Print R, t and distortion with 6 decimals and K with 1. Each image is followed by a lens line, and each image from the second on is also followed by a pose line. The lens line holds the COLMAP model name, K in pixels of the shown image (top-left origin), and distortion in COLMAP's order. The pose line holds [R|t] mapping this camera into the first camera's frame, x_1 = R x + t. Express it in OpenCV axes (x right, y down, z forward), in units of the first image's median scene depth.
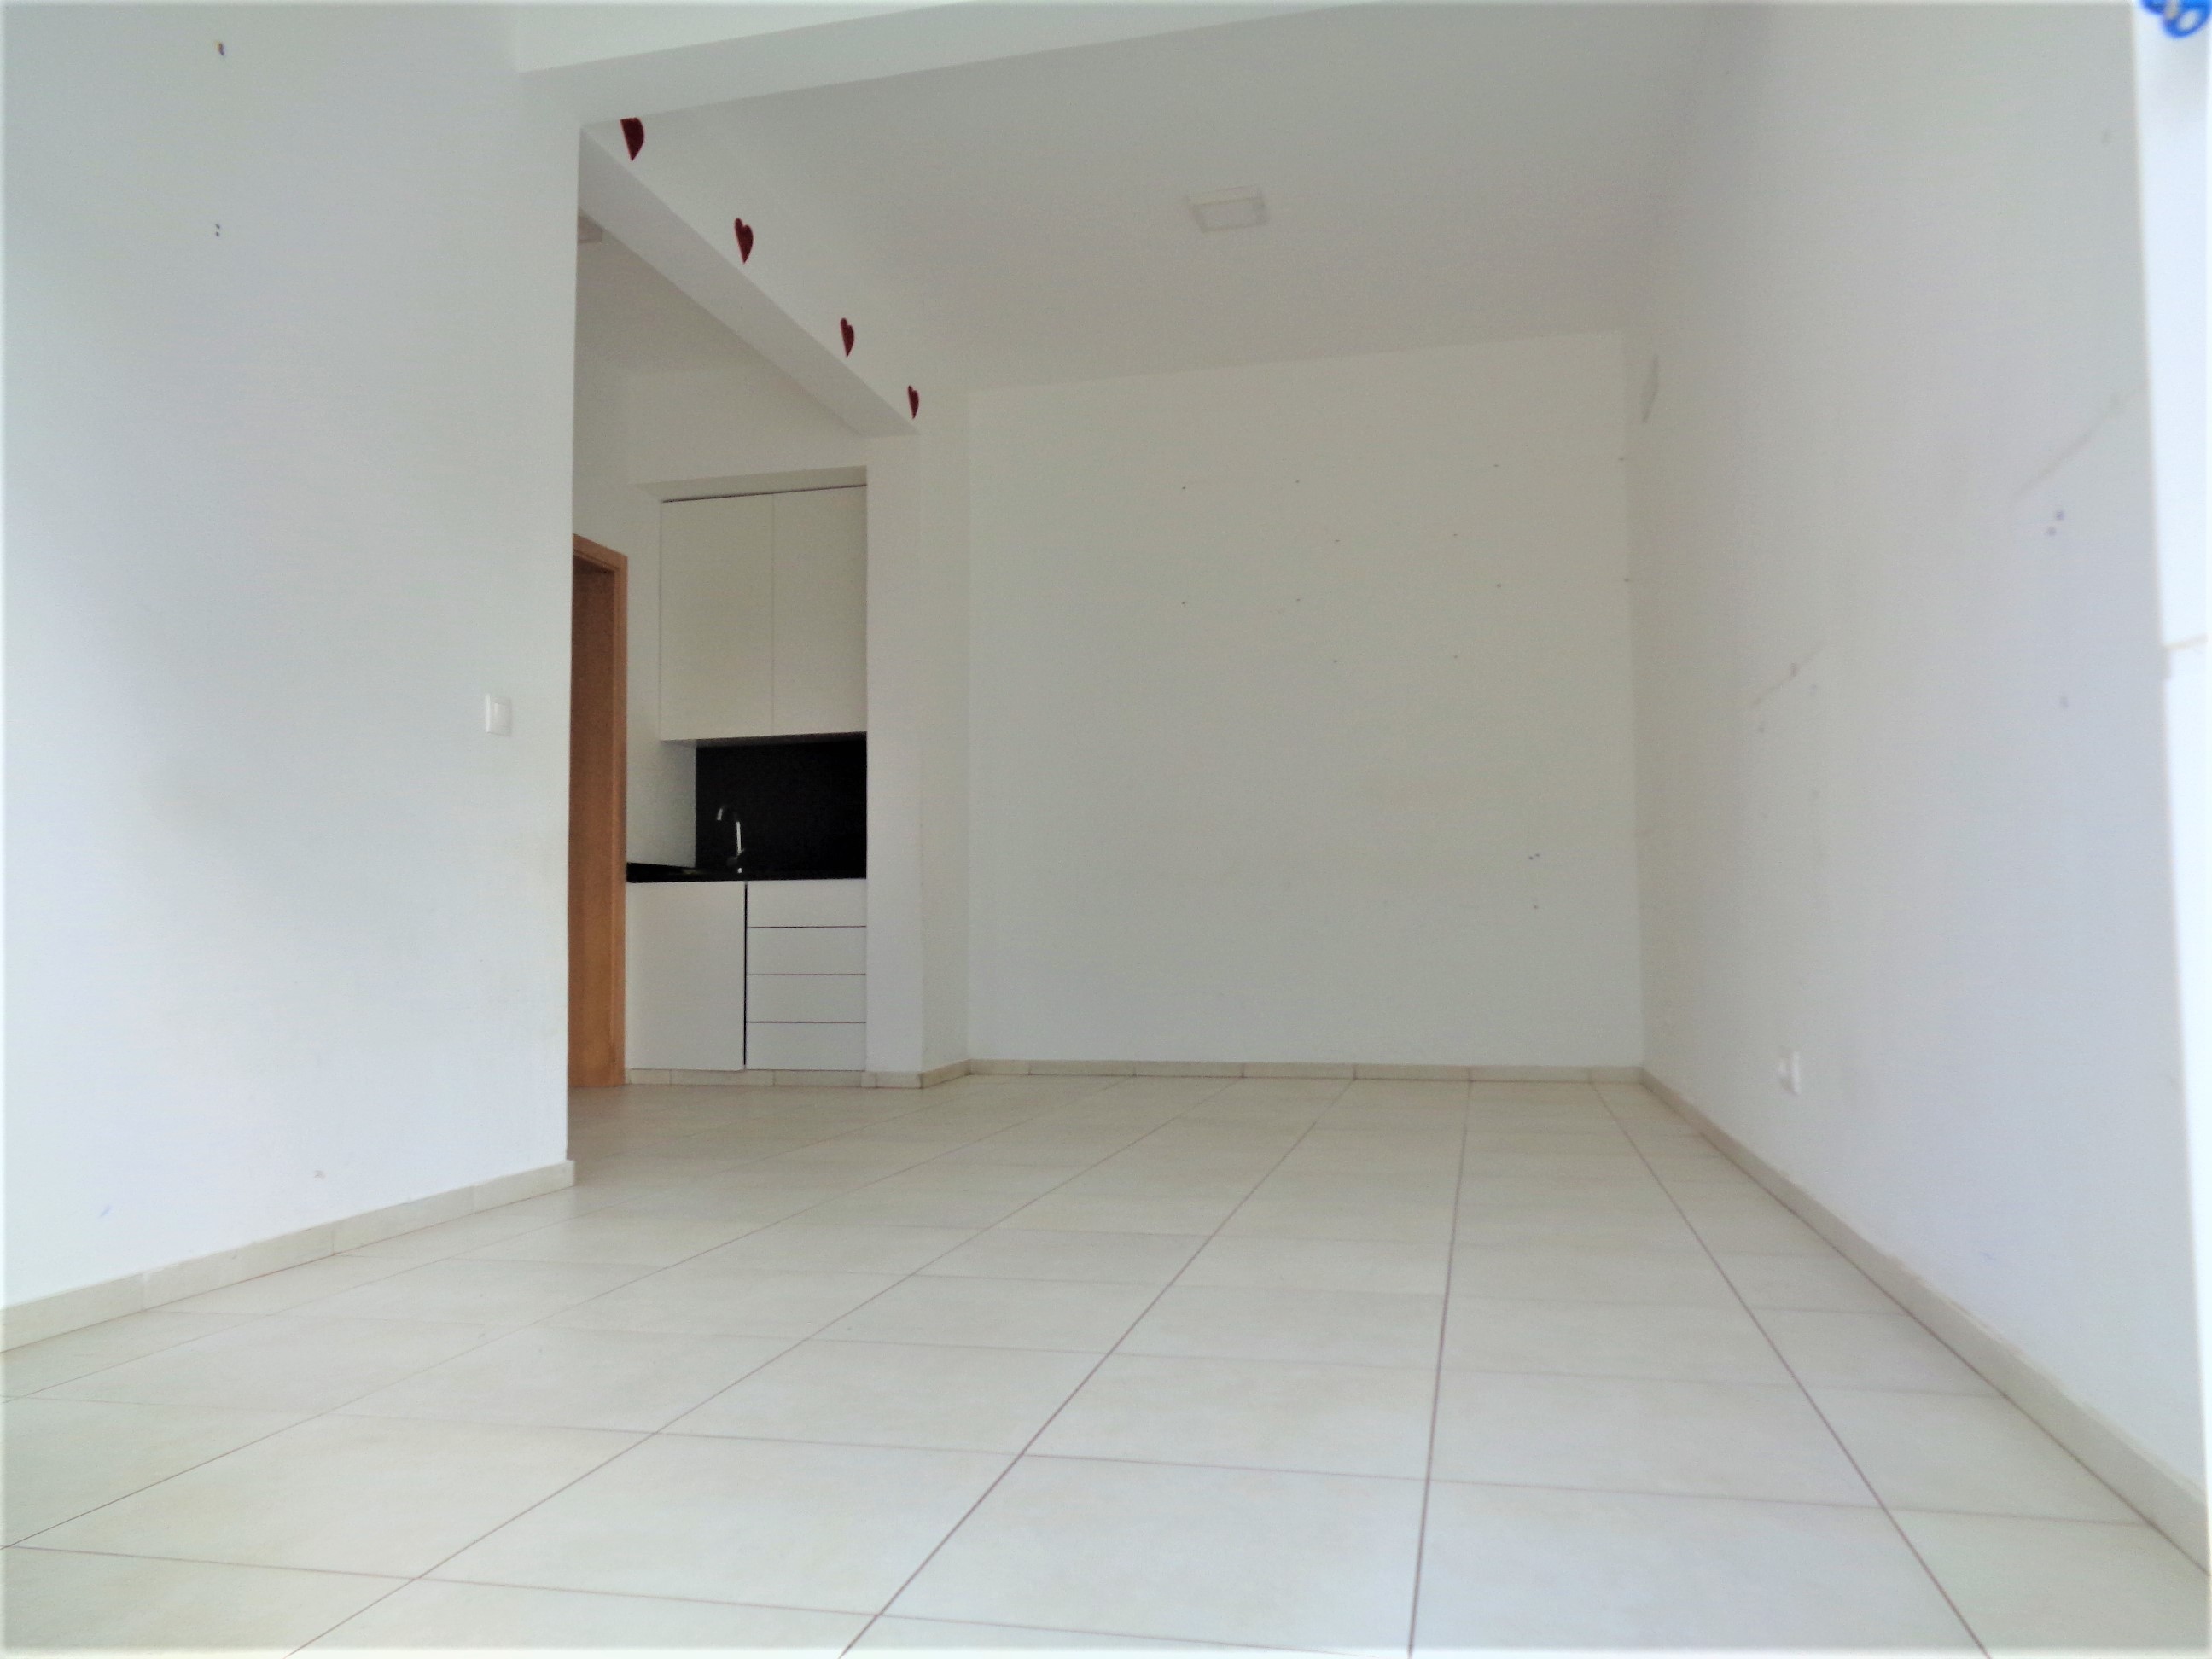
lens RADIAL K [[1653.1, 0, 1108.6], [0, 1653.1, 835.5], [0, 0, 1]] dist [0.004539, 0.008814]
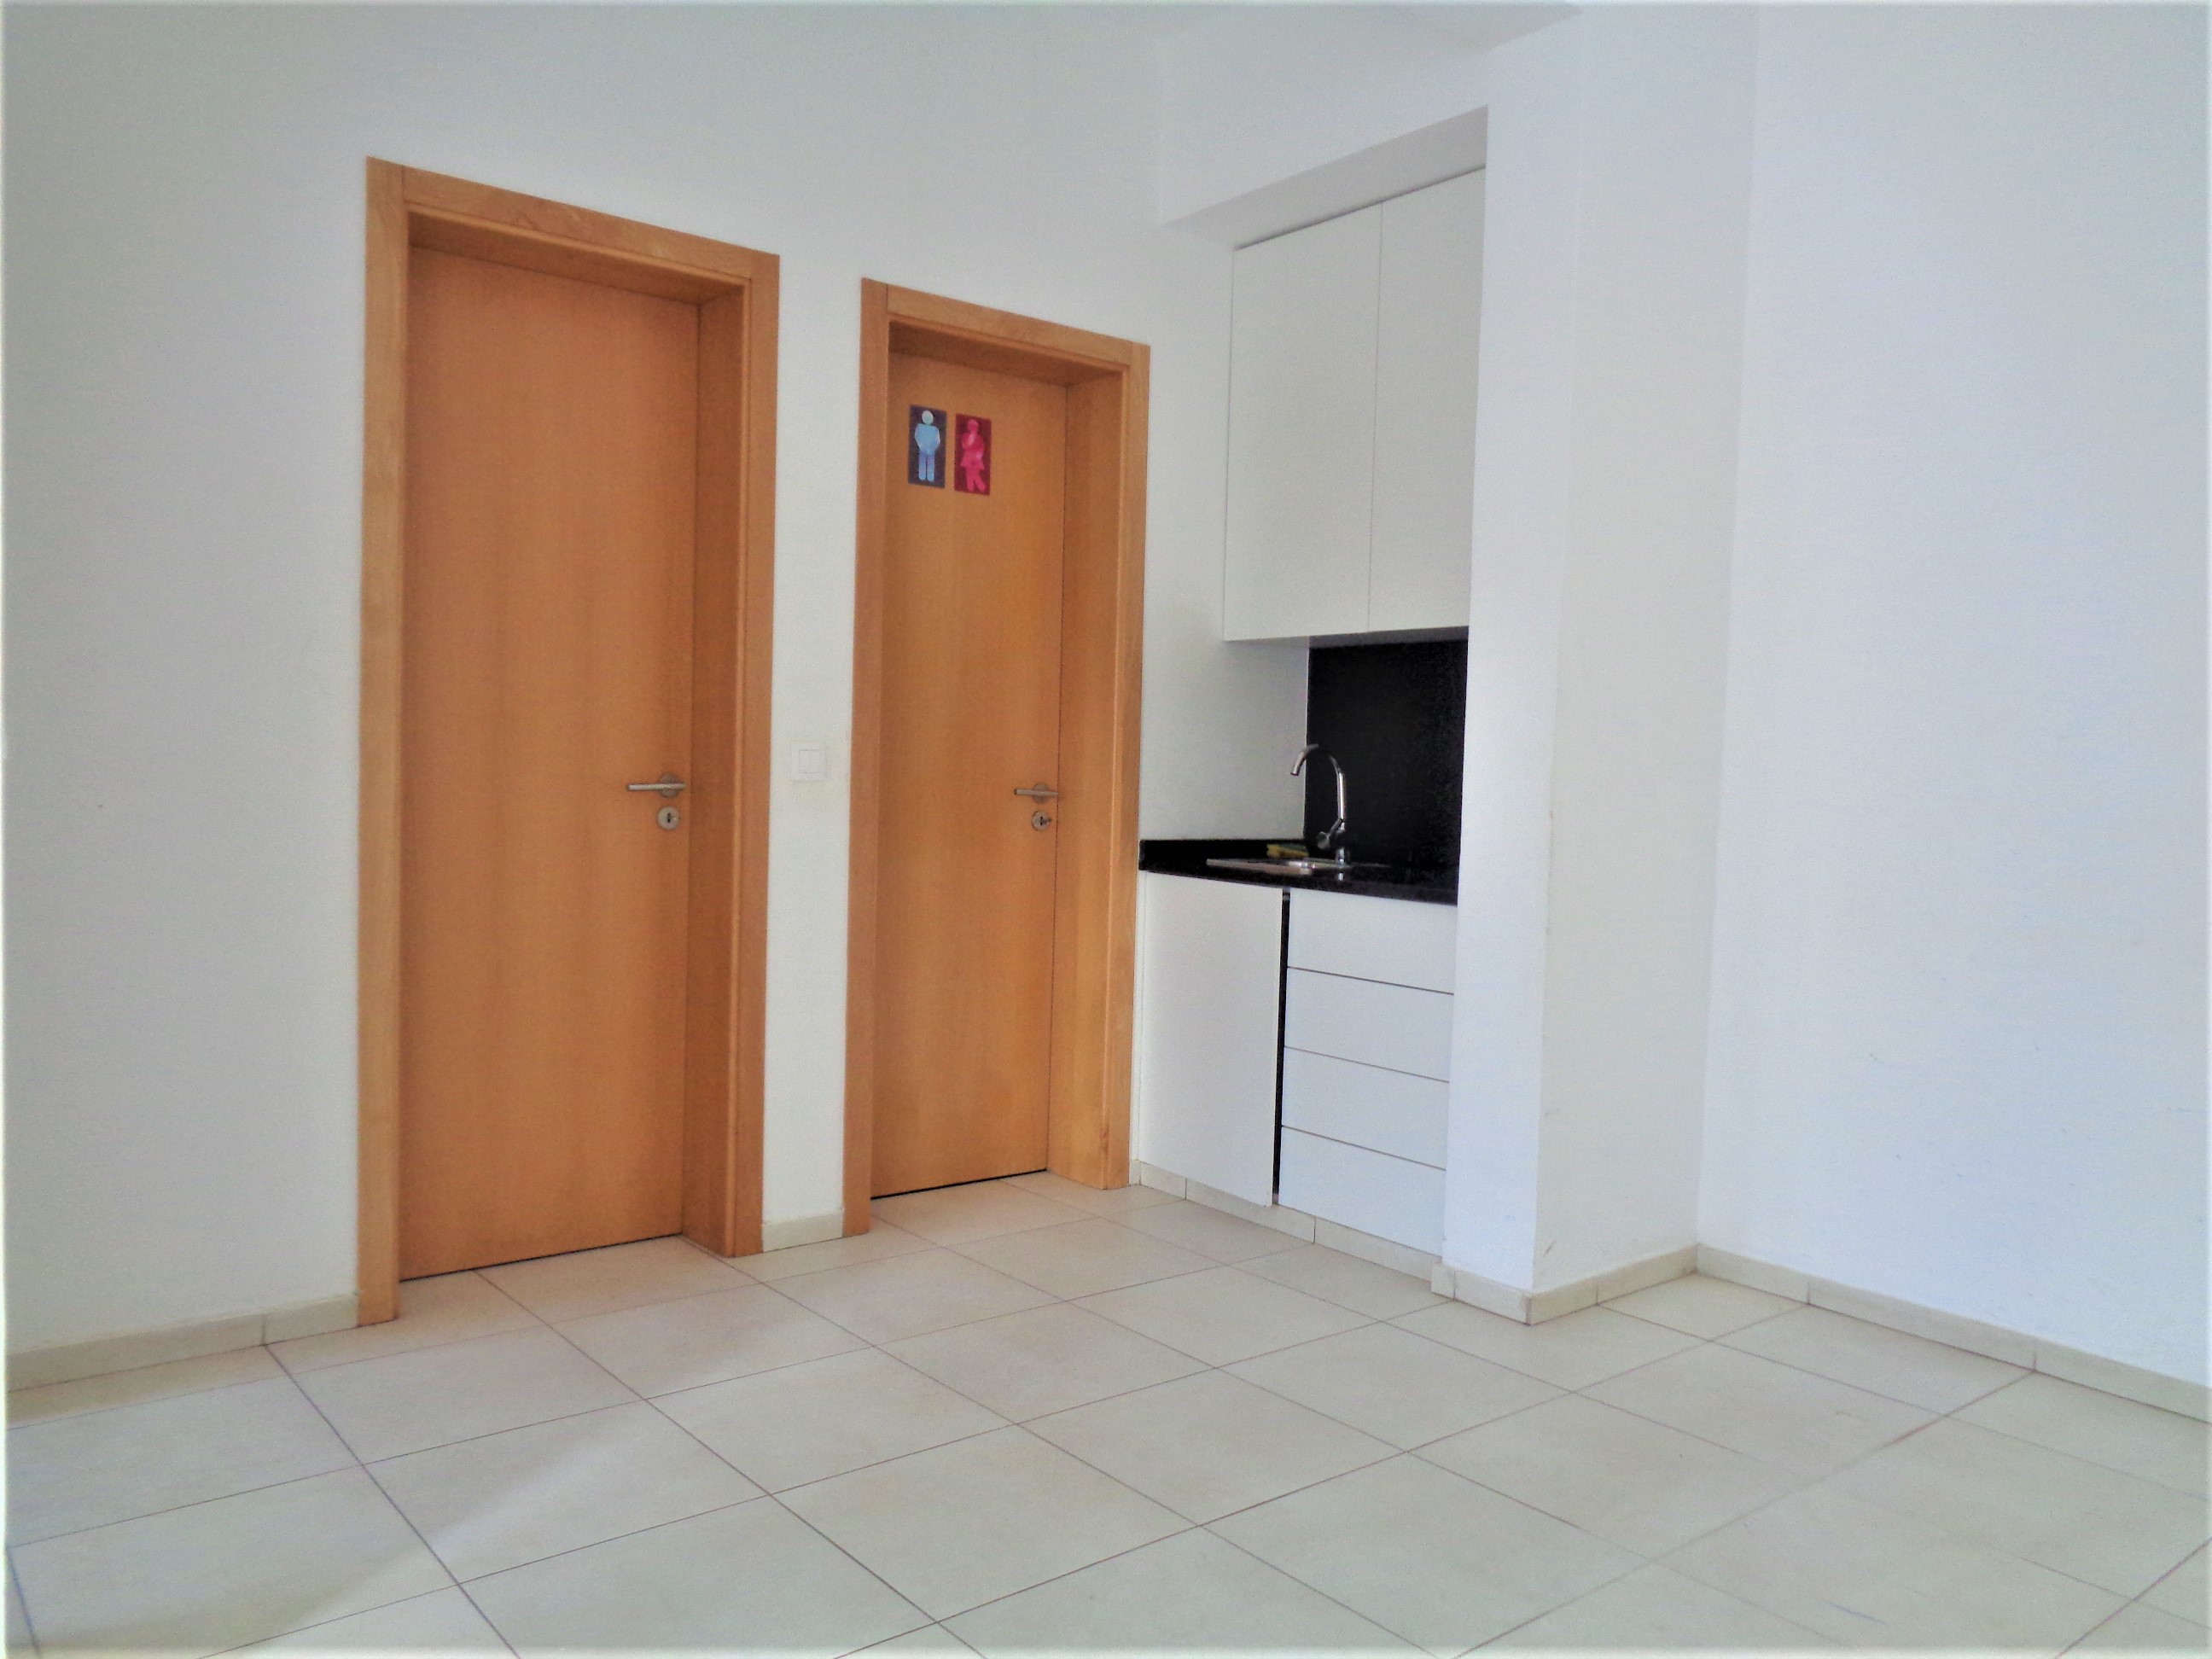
lens RADIAL K [[1649.9, 0, 1106.0], [0, 1649.9, 829.5], [0, 0, 1]] dist [0.004289, -0.000327]
pose [[0.786110, 0.057660, -0.615391, 0.091521], [-0.000475, 0.995695, 0.092686, -0.048684], [0.618086, -0.072569, 0.782753, 0.525790]]
